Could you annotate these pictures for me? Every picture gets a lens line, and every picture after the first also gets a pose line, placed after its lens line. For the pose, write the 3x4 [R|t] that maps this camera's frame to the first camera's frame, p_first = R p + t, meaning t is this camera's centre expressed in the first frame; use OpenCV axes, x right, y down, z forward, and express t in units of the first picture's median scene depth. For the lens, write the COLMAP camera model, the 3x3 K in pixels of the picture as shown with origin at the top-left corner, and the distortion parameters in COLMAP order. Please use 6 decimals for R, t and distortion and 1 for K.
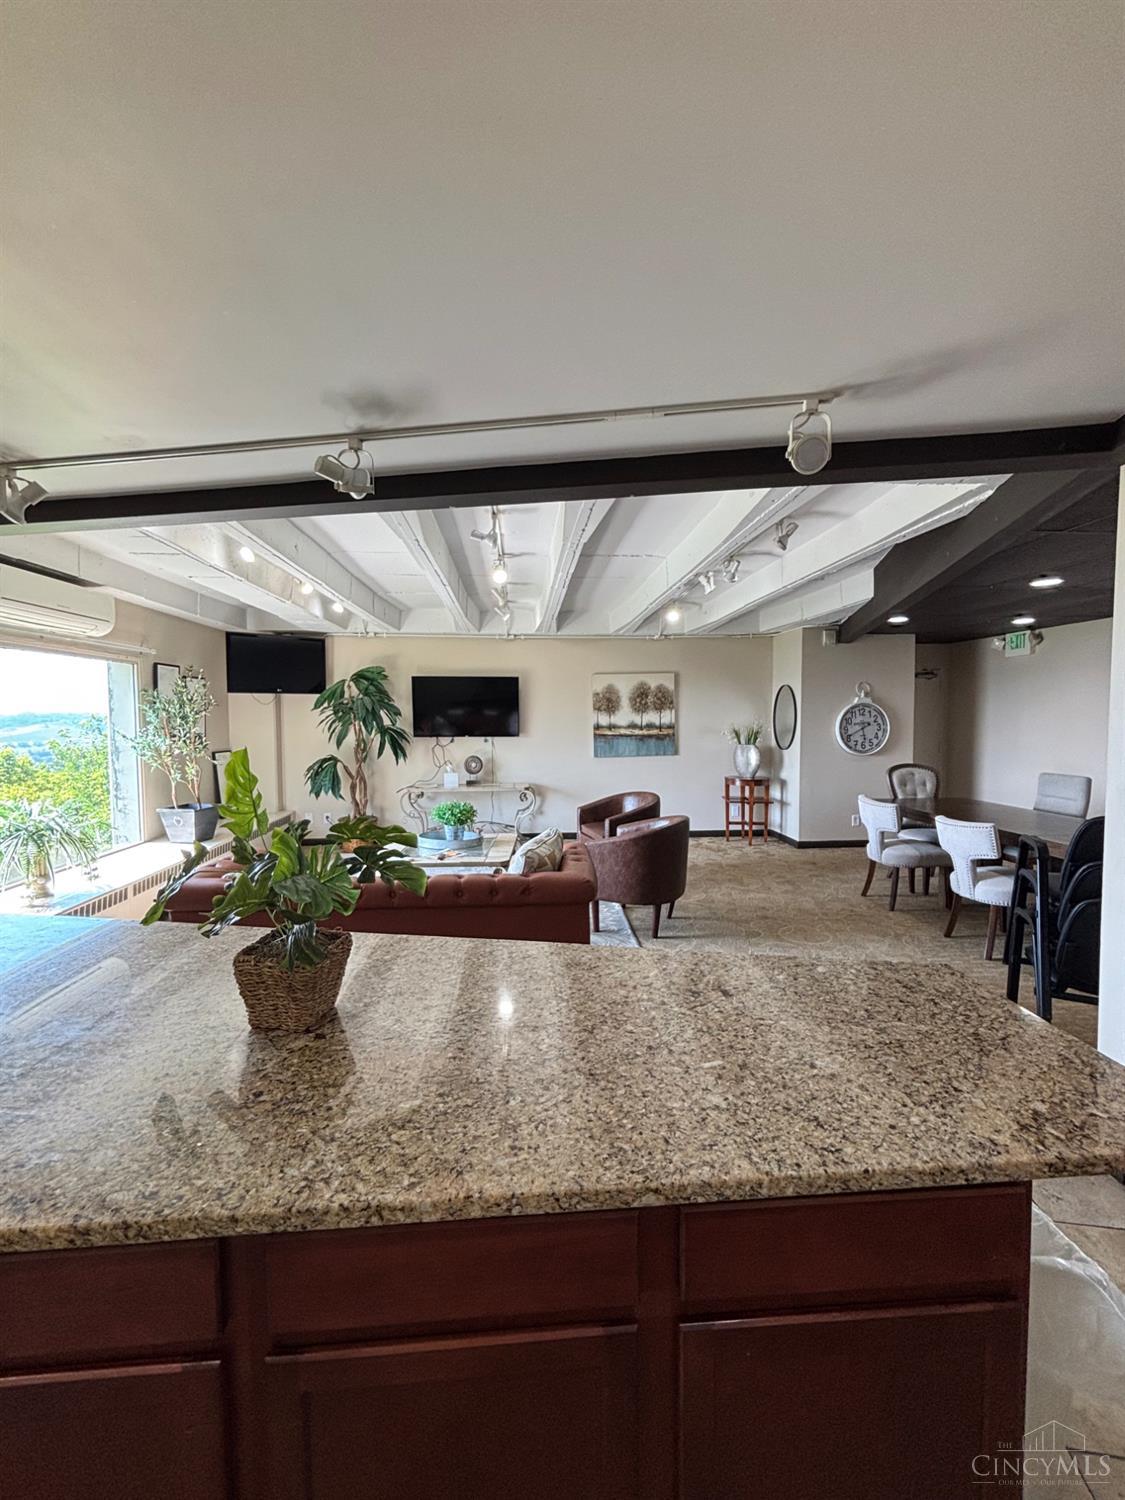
lens RADIAL K [[604.6, 0, 562.5], [0, 604.6, 750.0], [0, 0, 1]] dist [0.000022, -0.000001]
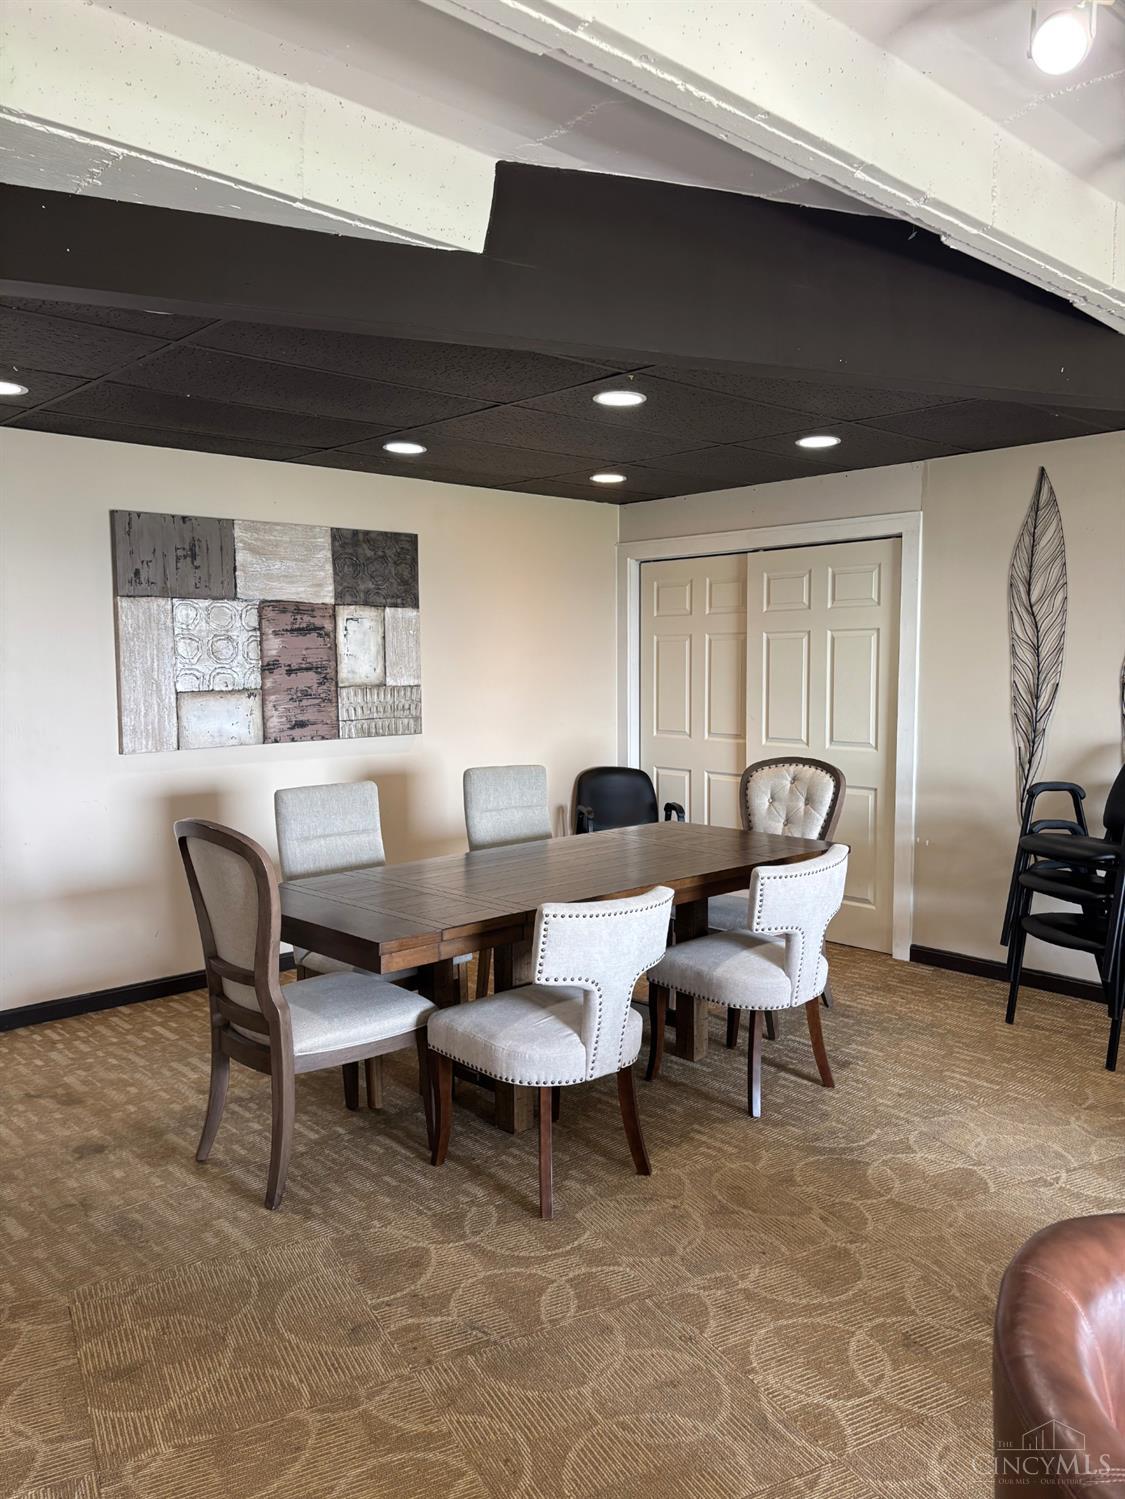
lens RADIAL K [[1117.9, 0, 562.5], [0, 1117.9, 749.5], [0, 0, 1]] dist [0.107594, -0.234764]
pose [[-0.621612, -0.058147, 0.781164, 0.038834], [0.052510, 0.991905, 0.115618, -0.079036], [-0.781563, 0.112889, -0.613526, 1.408690]]
